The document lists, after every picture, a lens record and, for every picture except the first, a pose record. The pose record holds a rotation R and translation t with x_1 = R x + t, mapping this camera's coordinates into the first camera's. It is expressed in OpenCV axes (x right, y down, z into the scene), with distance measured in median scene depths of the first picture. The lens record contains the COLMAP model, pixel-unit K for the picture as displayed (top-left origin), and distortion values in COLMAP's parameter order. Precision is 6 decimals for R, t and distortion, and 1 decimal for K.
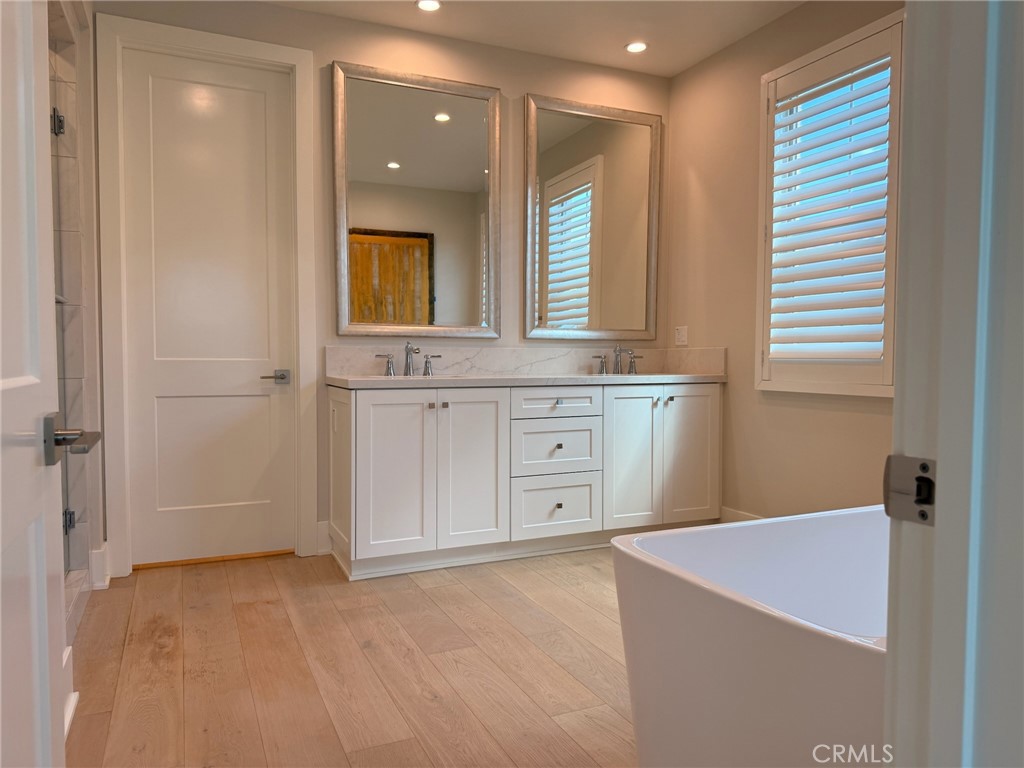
lens RADIAL K [[717.2, 0, 508.3], [0, 717.2, 389.1], [0, 0, 1]] dist [0.114561, -0.168621]
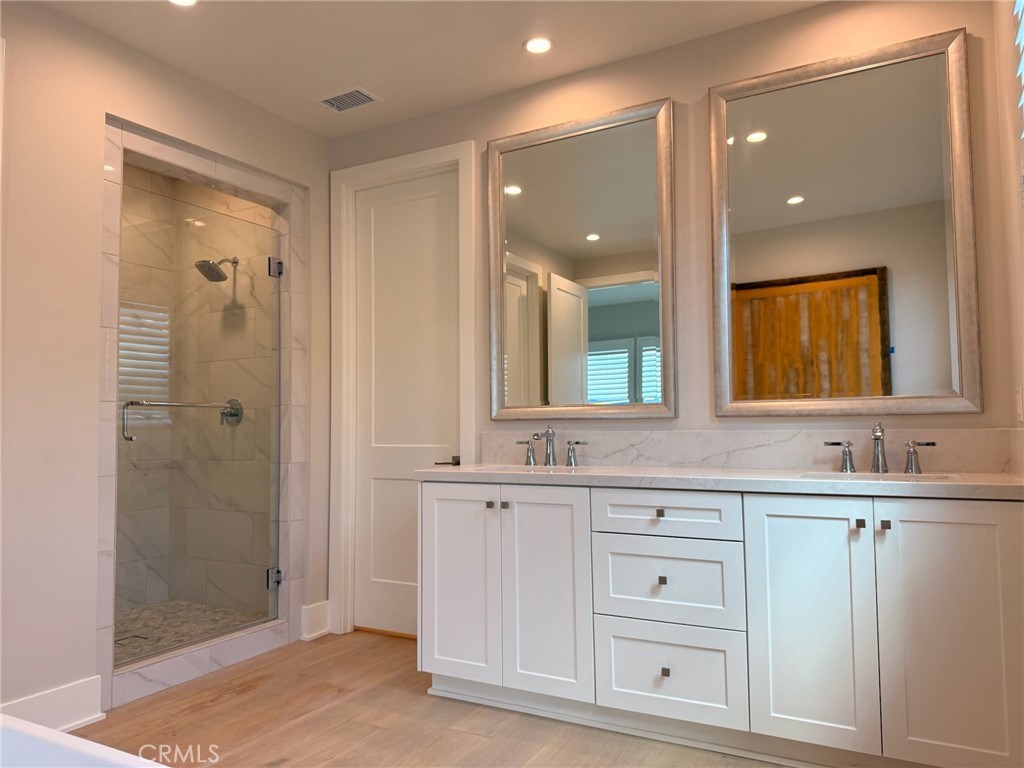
lens RADIAL K [[730.2, 0, 512.0], [0, 730.2, 384.0], [0, 0, 1]] dist [0.124719, -0.208112]
pose [[0.588188, -0.053931, -0.806924, 0.548330], [-0.017957, 0.996657, -0.079701, -0.045706], [0.808525, 0.061370, 0.585253, 0.454588]]
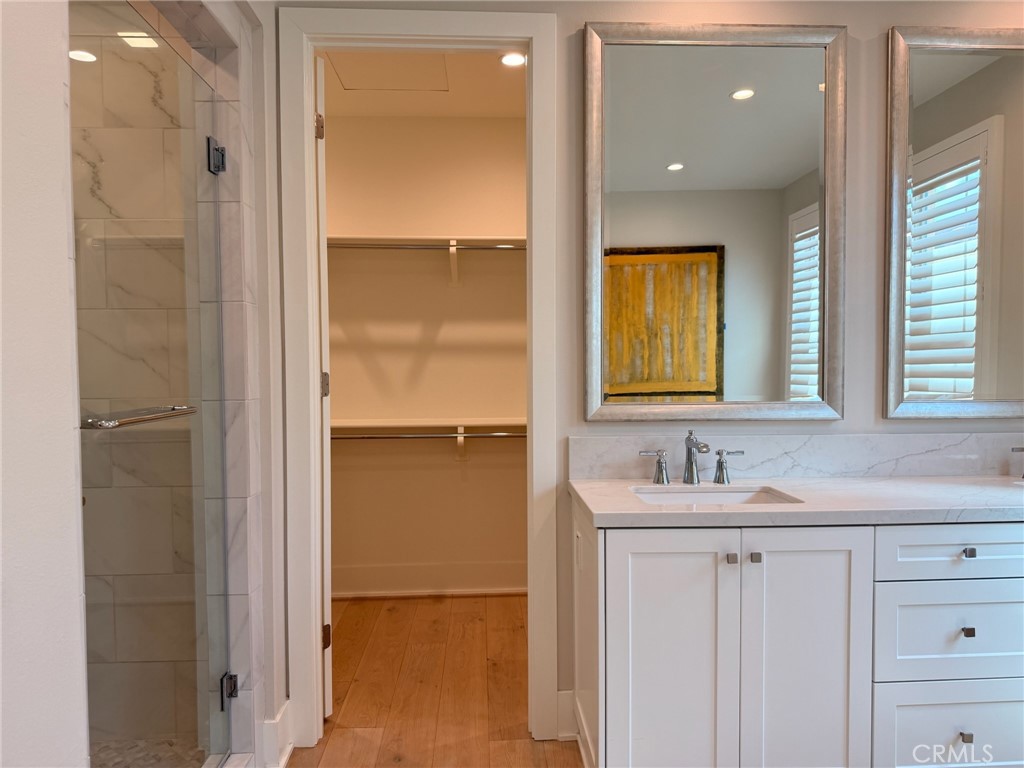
lens RADIAL K [[717.2, 0, 508.3], [0, 717.2, 389.1], [0, 0, 1]] dist [0.114561, -0.168621]
pose [[0.927765, 0.006515, -0.373107, -0.048638], [-0.008356, 0.999960, -0.003318, -0.101596], [0.373071, 0.006196, 0.927782, 0.332587]]
